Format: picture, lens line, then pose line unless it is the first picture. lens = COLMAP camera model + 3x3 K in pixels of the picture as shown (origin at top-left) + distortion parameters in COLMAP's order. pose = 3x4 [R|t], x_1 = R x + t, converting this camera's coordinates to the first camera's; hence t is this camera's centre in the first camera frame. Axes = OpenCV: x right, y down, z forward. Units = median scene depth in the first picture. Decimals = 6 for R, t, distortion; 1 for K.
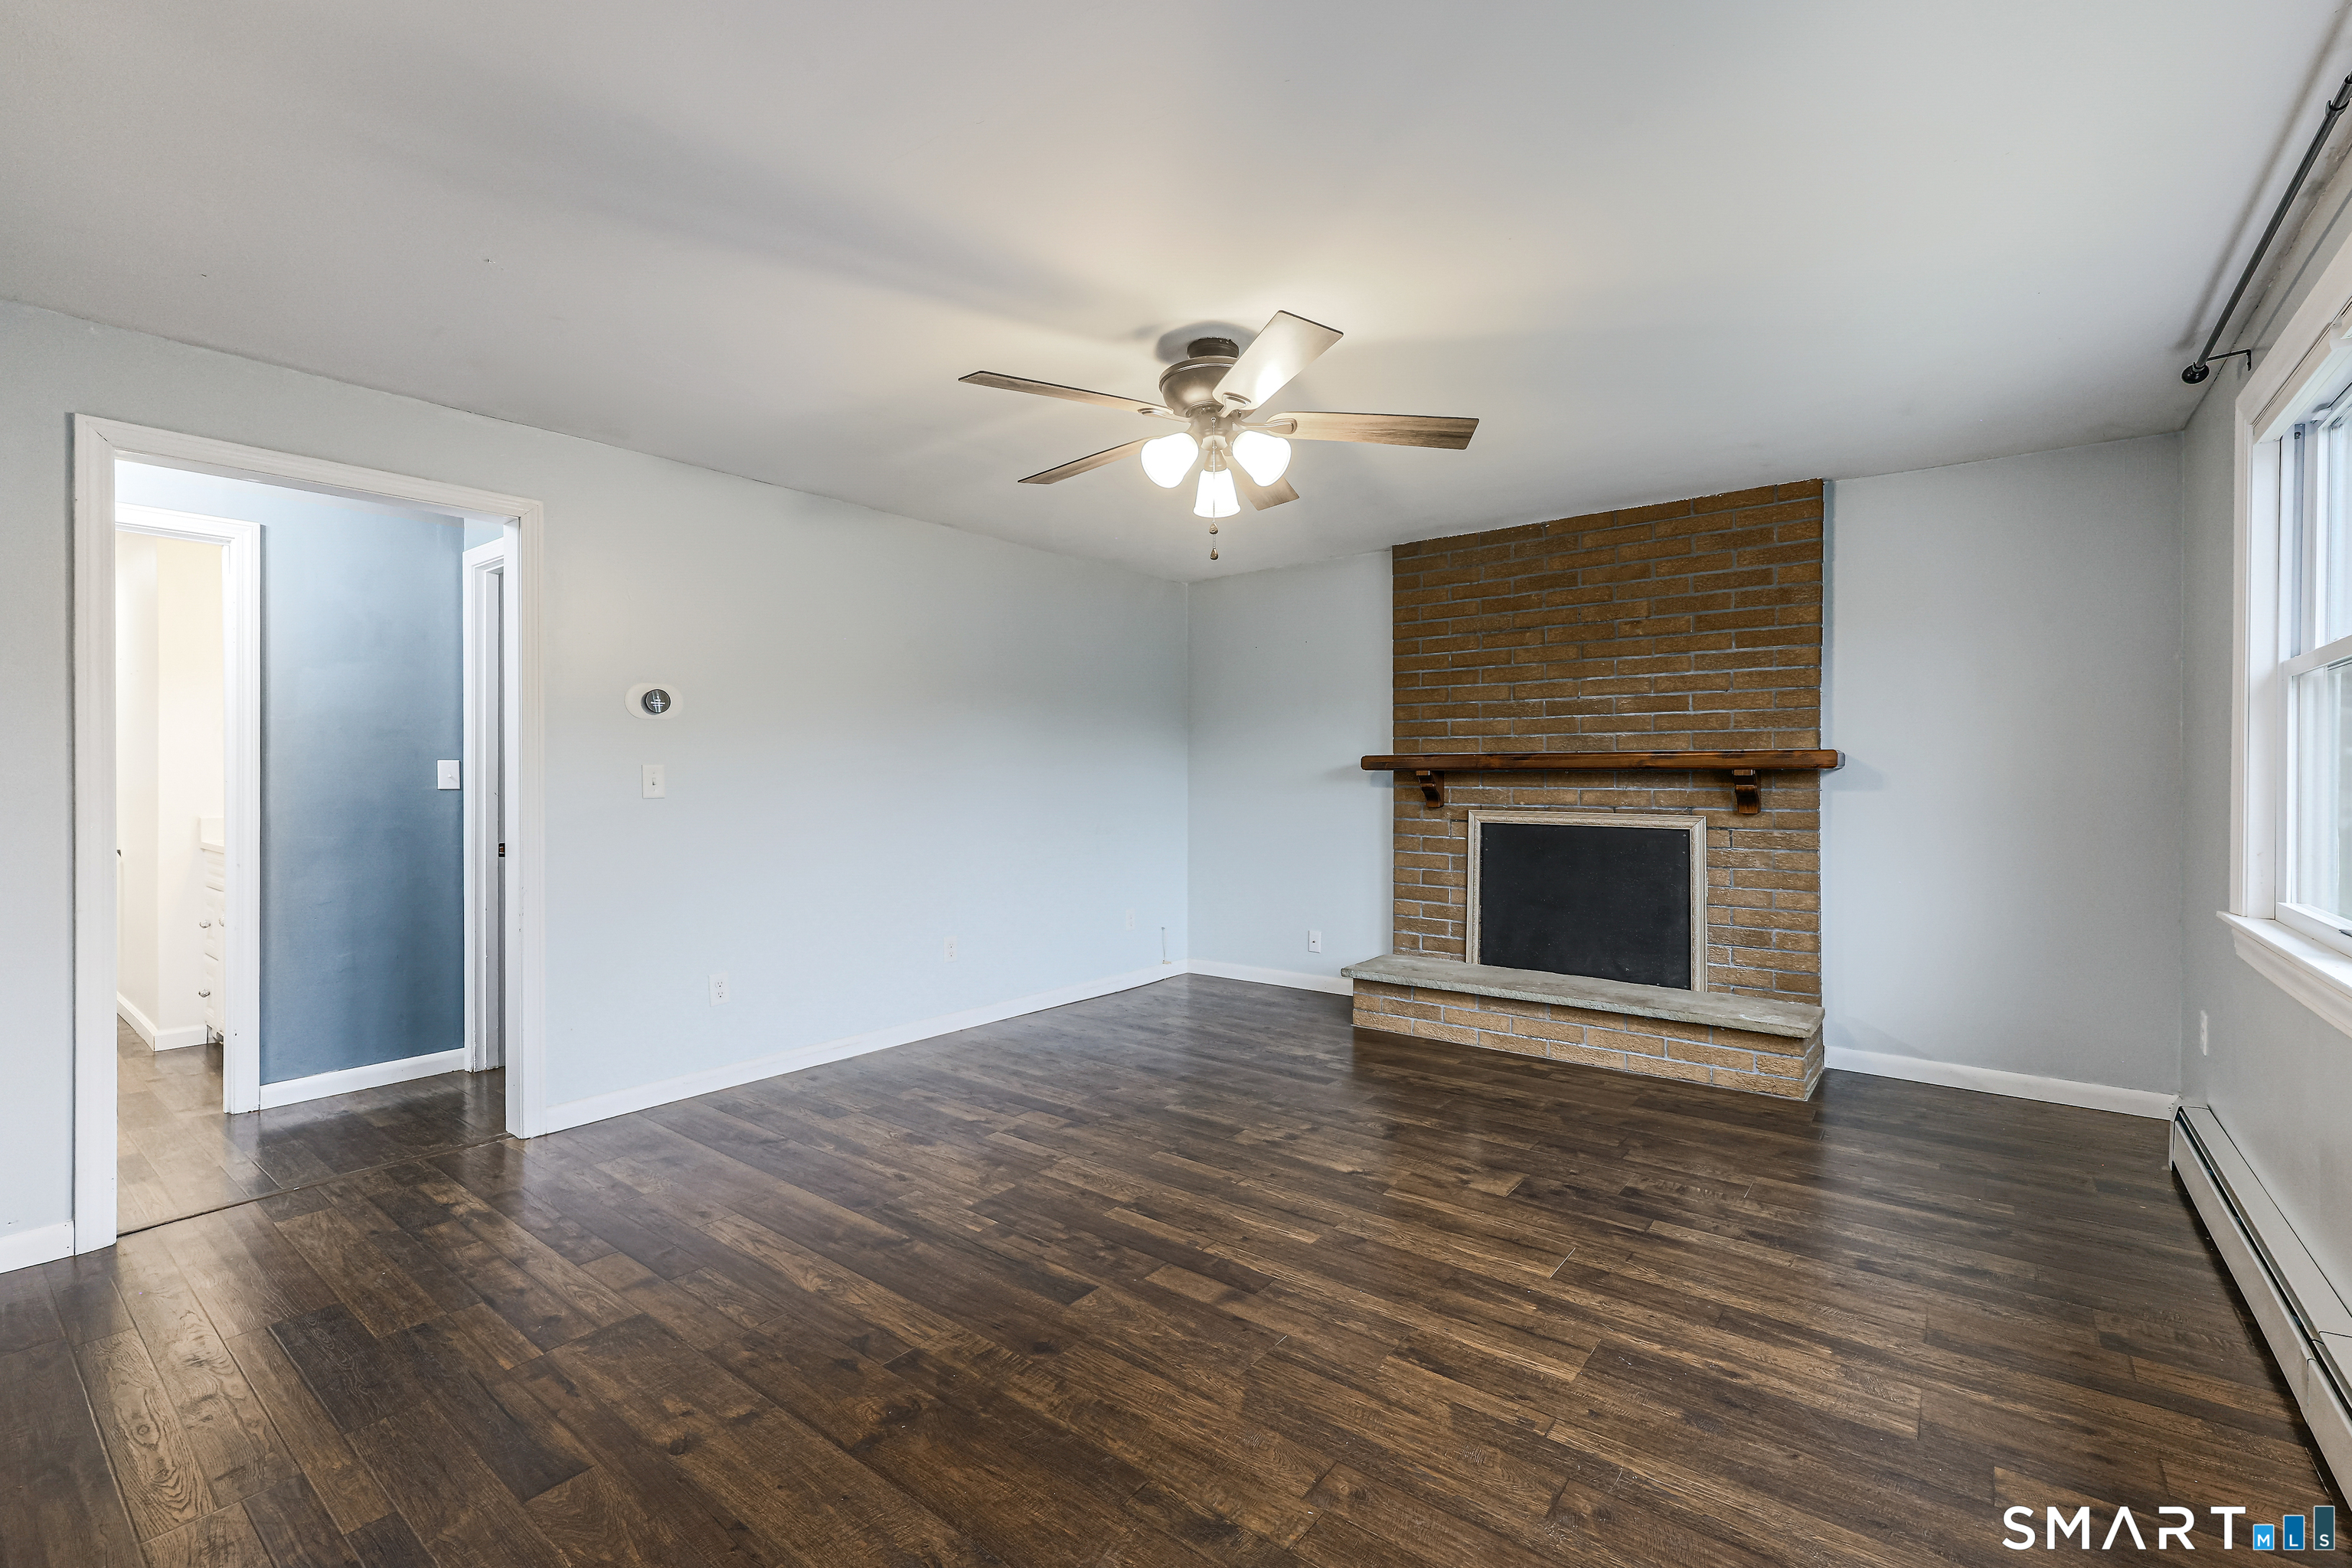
lens RADIAL K [[963.5, 0, 1185.2], [0, 963.5, 781.2], [0, 0, 1]] dist [0.001708, -0.001016]
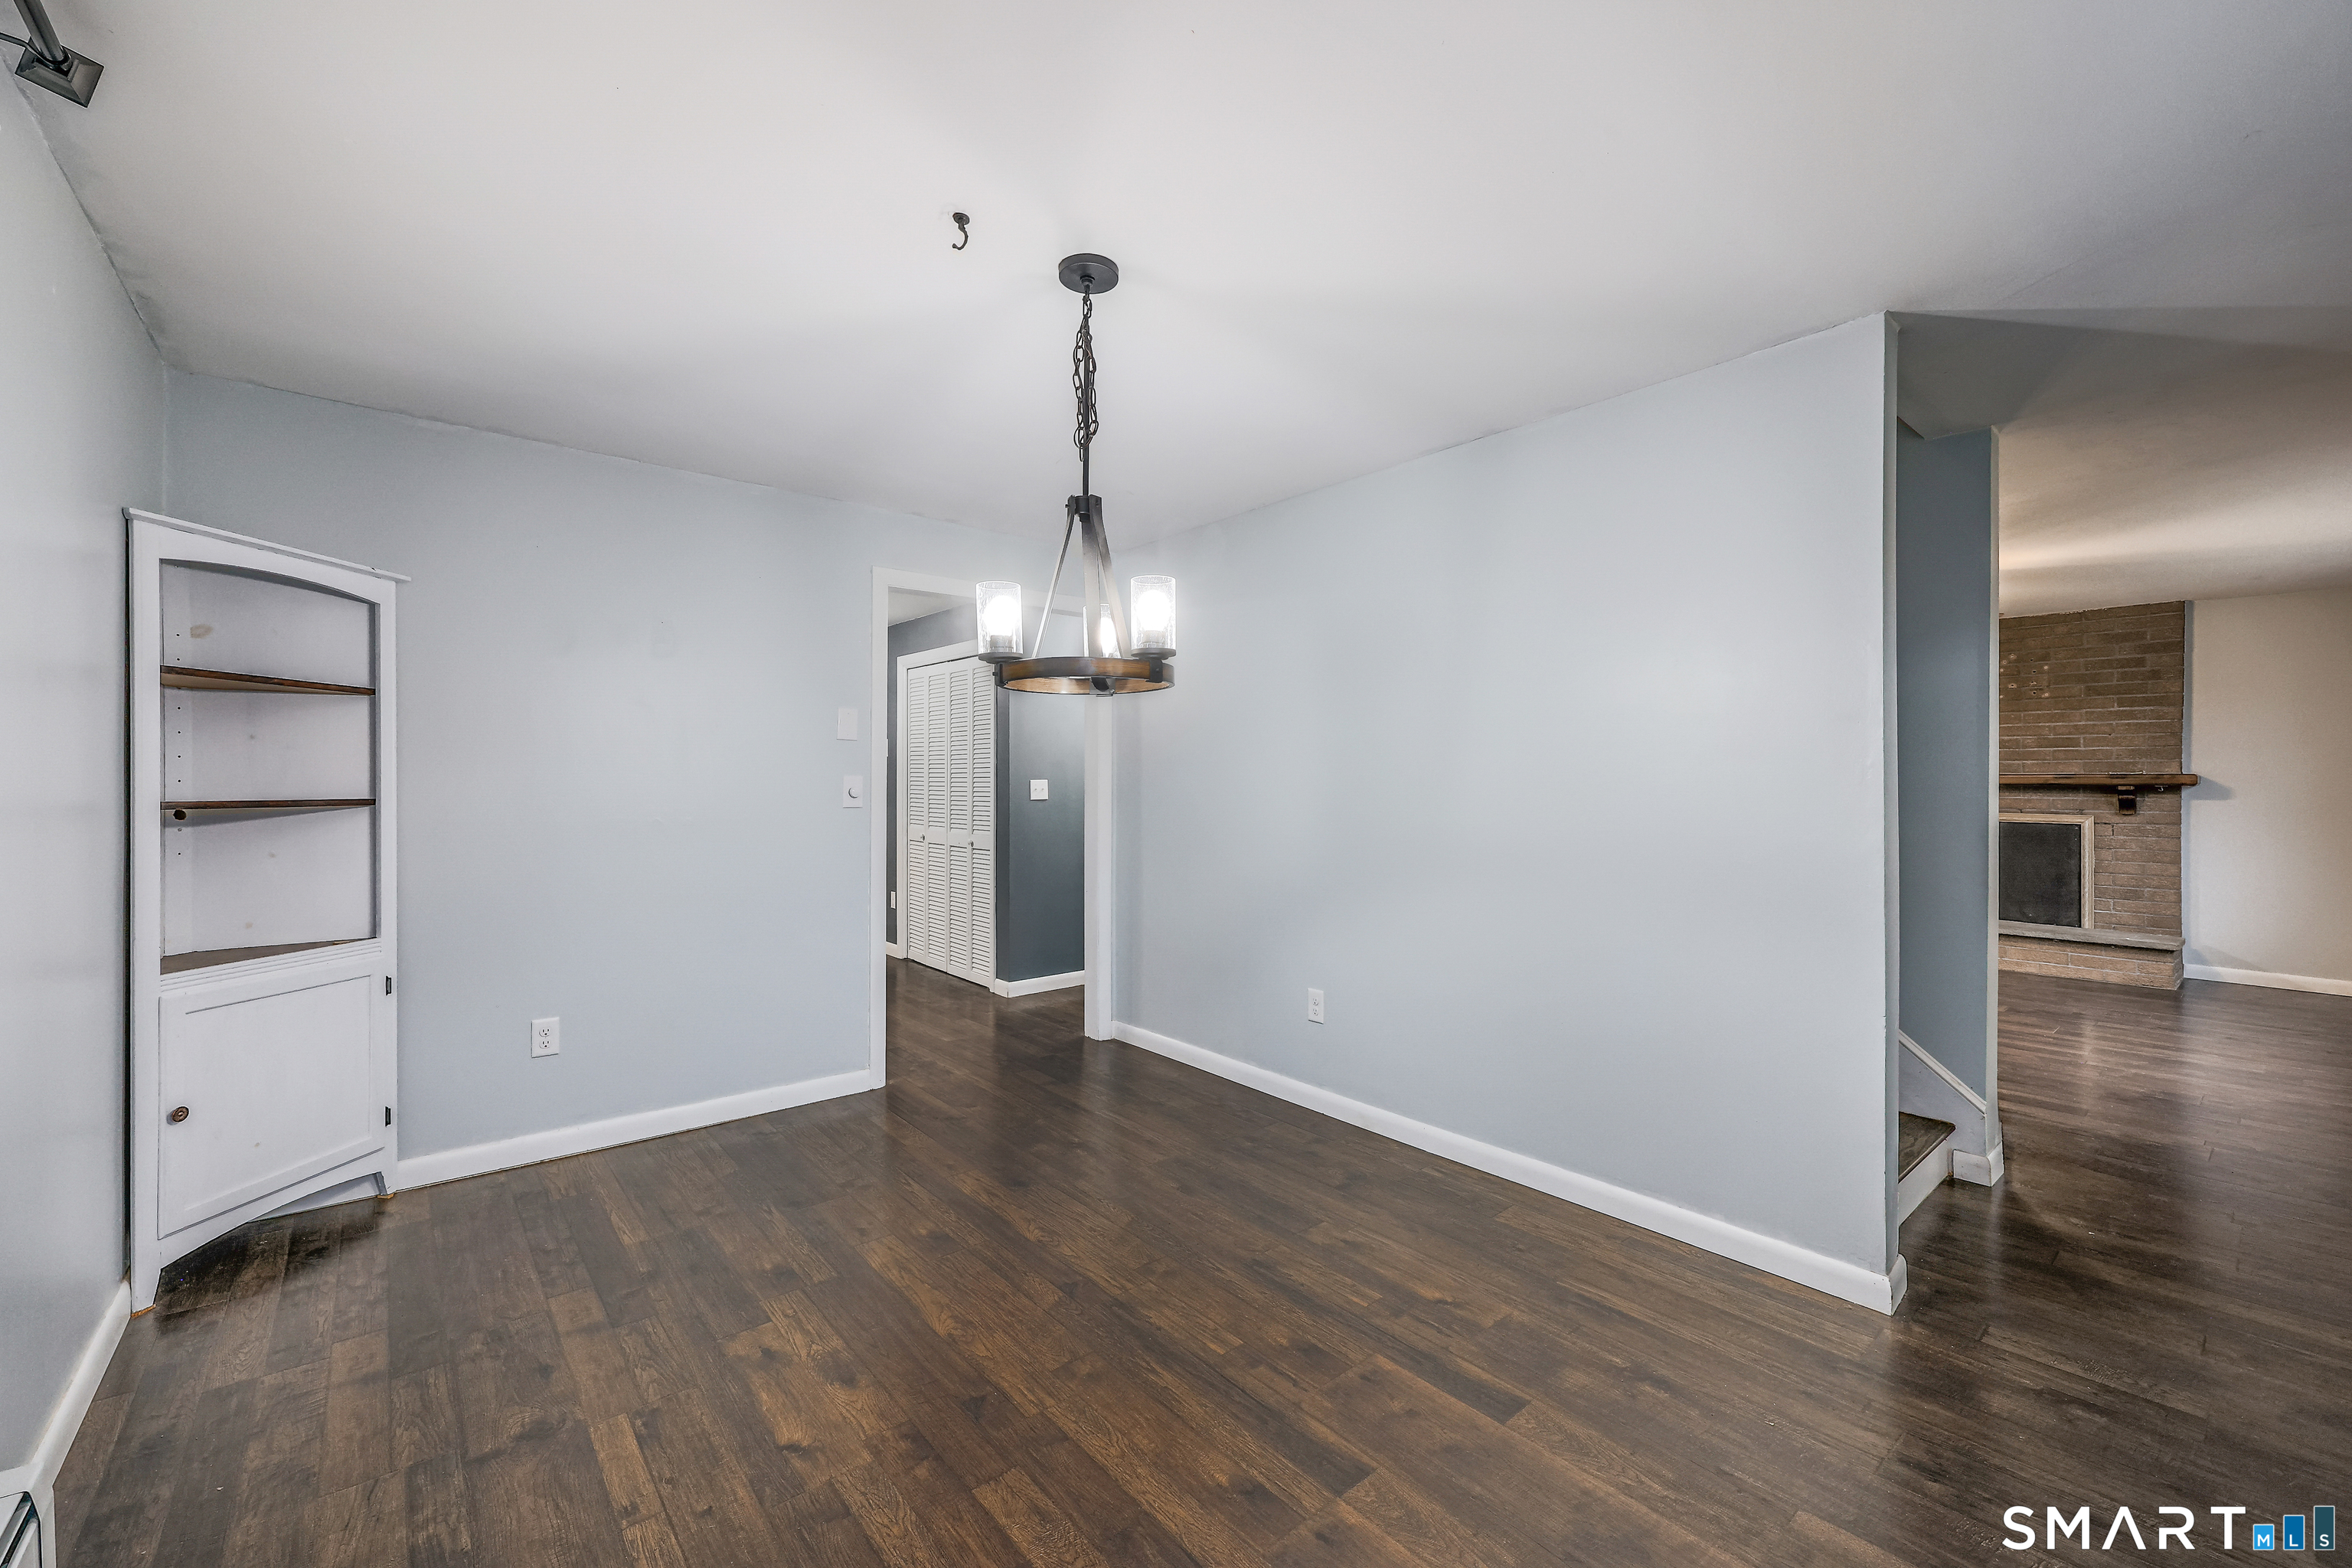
lens RADIAL K [[963.5, 0, 1165.3], [0, 963.5, 783.5], [0, 0, 1]] dist [0.001708, -0.001016]
pose [[0.983783, 0.006125, -0.179256, -0.652107], [-0.005956, 0.999981, 0.001481, -0.008814], [0.179262, -0.000389, 0.983801, -0.795164]]
